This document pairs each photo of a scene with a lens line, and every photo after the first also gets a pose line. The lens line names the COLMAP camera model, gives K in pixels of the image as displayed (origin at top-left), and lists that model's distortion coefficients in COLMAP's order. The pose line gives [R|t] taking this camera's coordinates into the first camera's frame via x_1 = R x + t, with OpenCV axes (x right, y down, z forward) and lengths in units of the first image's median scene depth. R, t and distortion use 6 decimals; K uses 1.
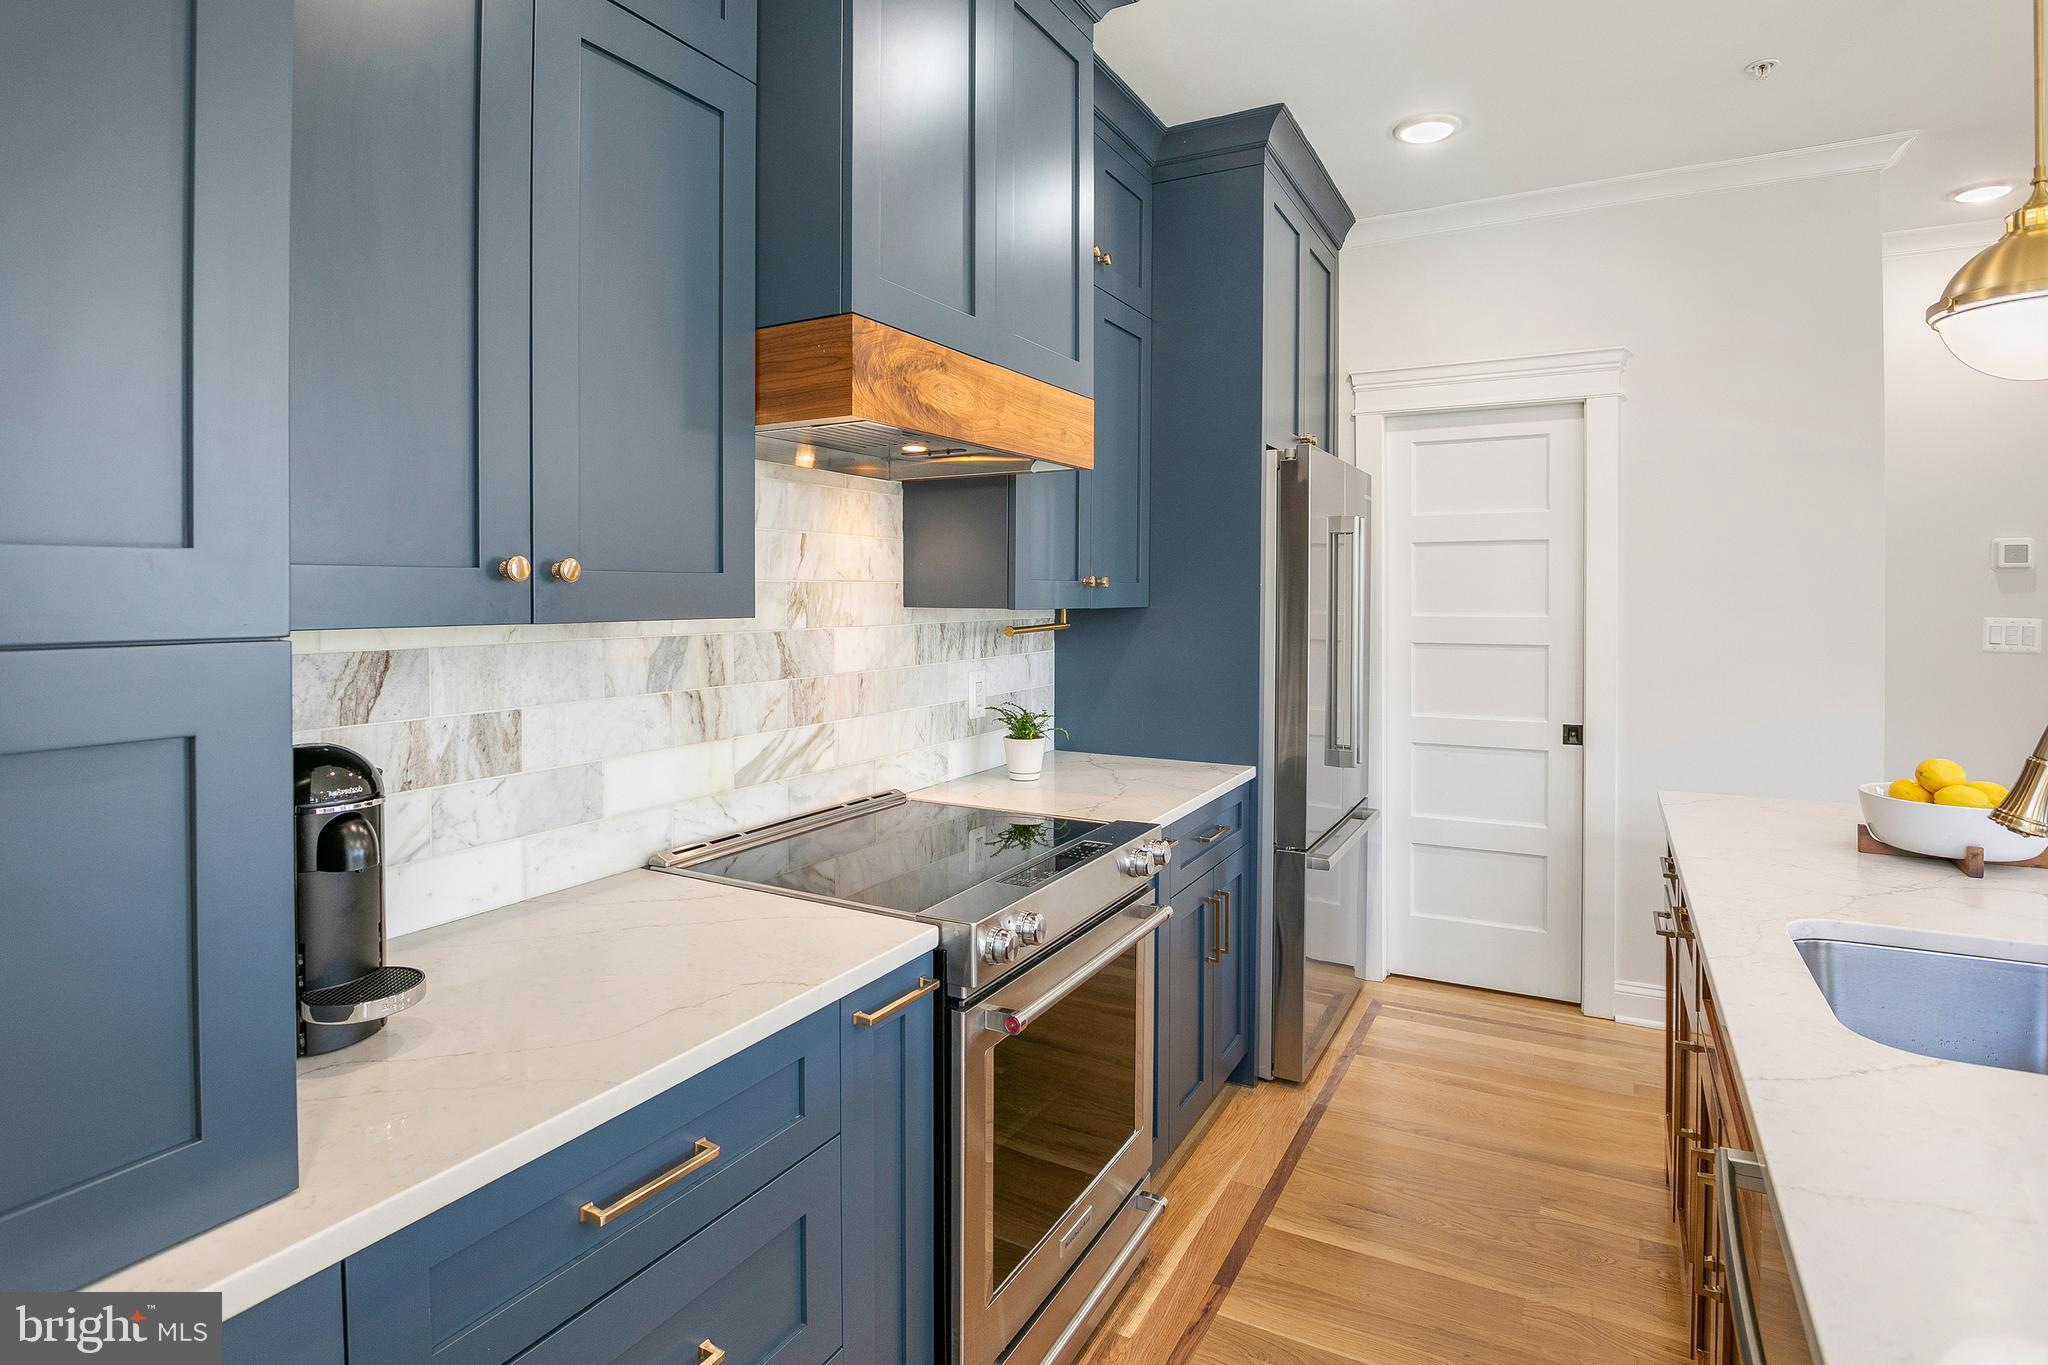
lens RADIAL K [[1077.4, 0, 1025.6], [0, 1077.4, 601.3], [0, 0, 1]] dist [-0.017717, -0.000341]
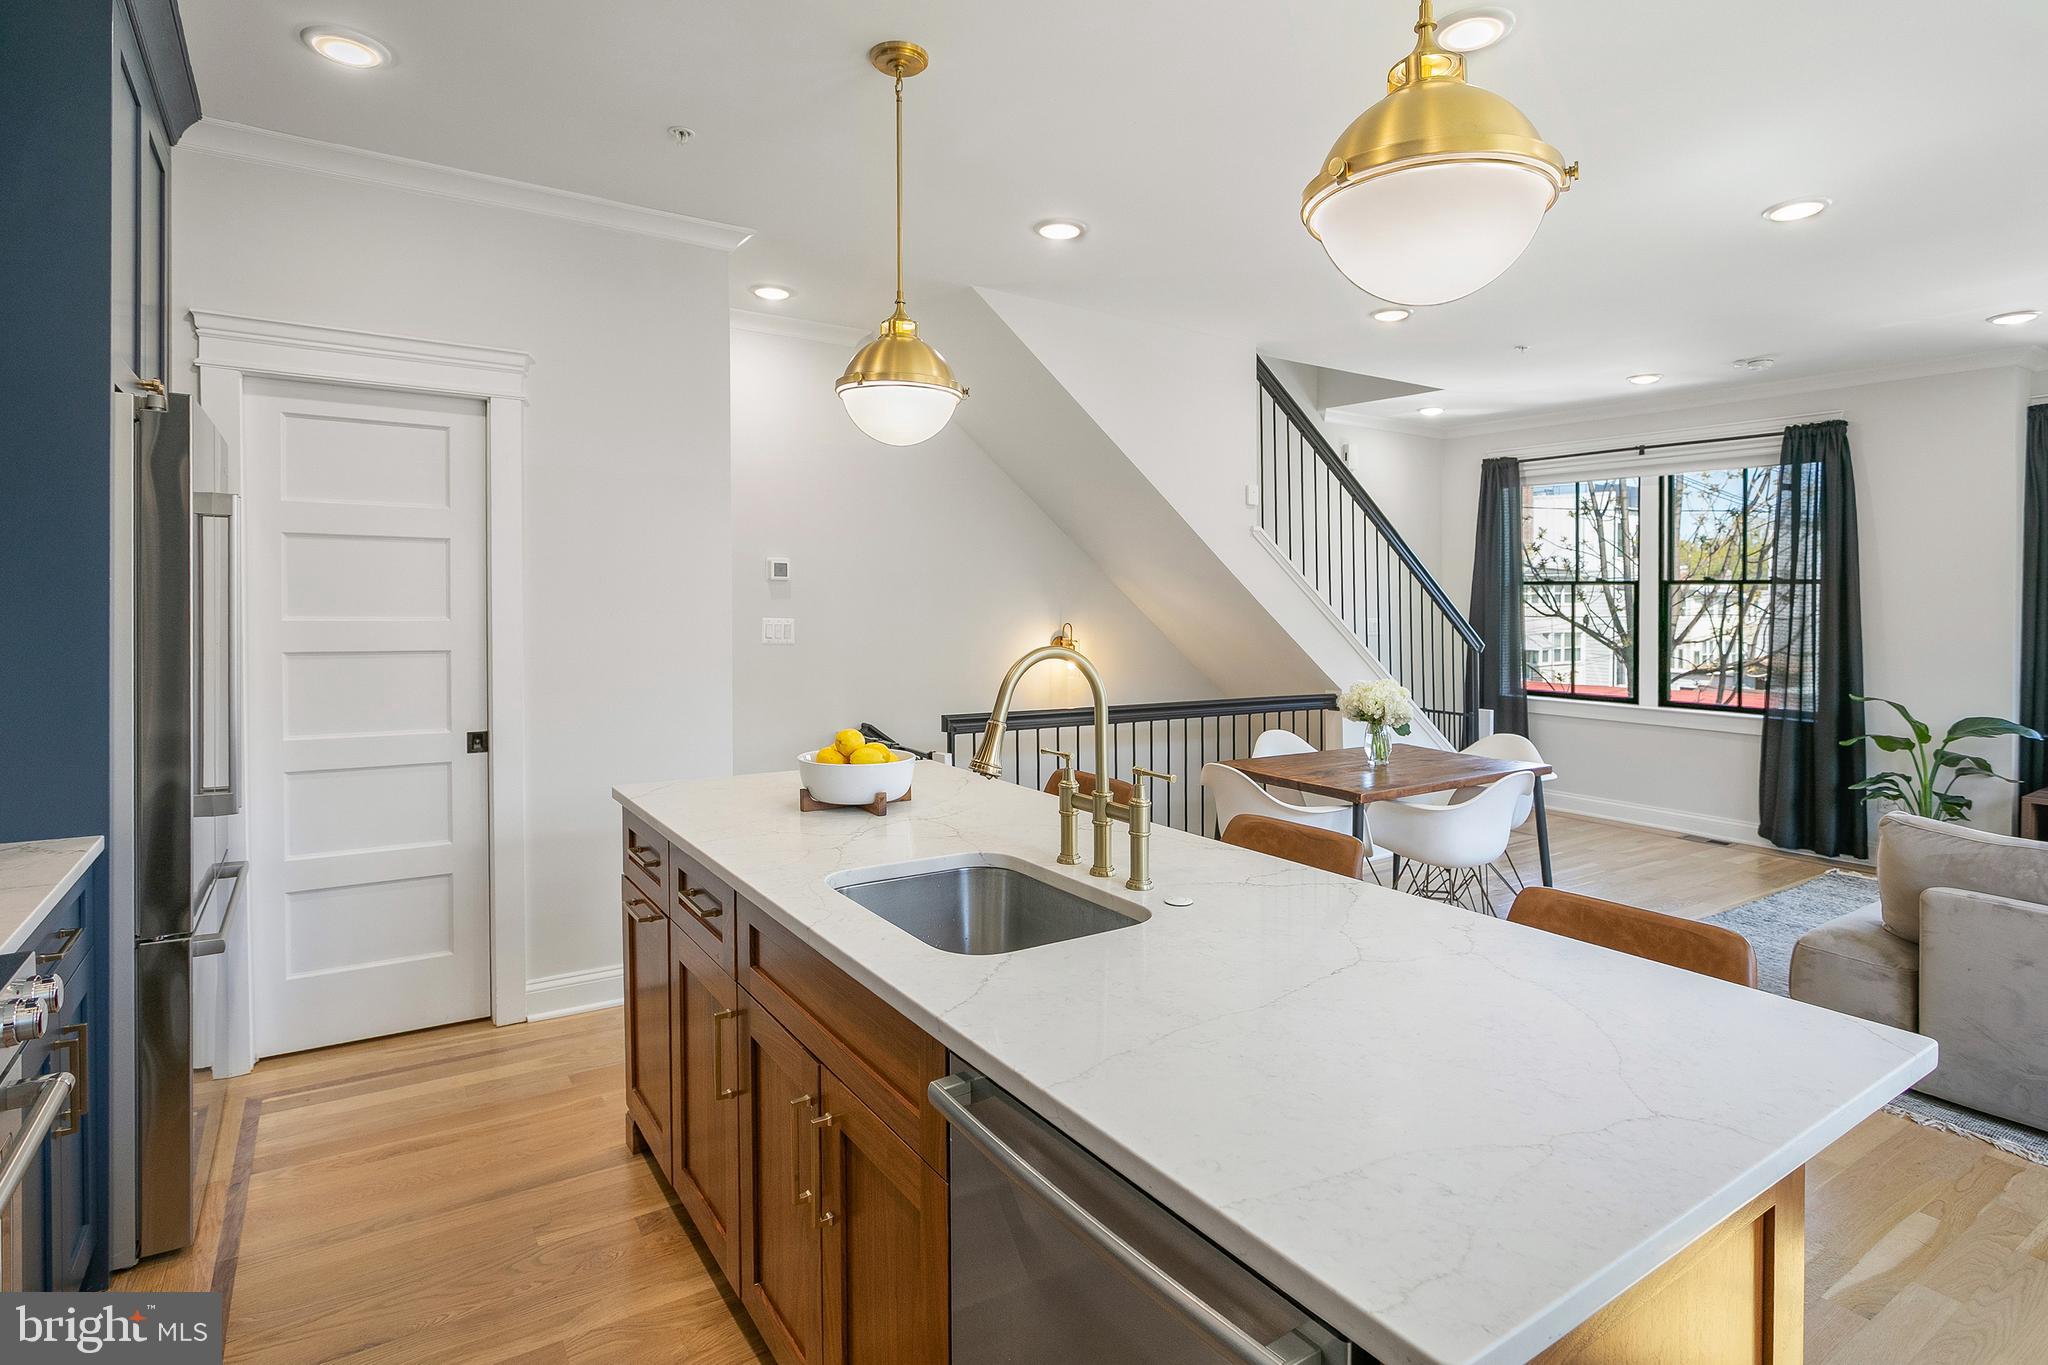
lens RADIAL K [[1053.2, 0, 1029.4], [0, 1053.2, 609.7], [0, 0, 1]] dist [-0.002169, 0.001043]
pose [[0.468922, 0.000077, 0.883239, -0.103081], [-0.006668, 0.999972, 0.003453, -0.001902], [-0.883214, -0.007509, 0.468910, 0.122548]]
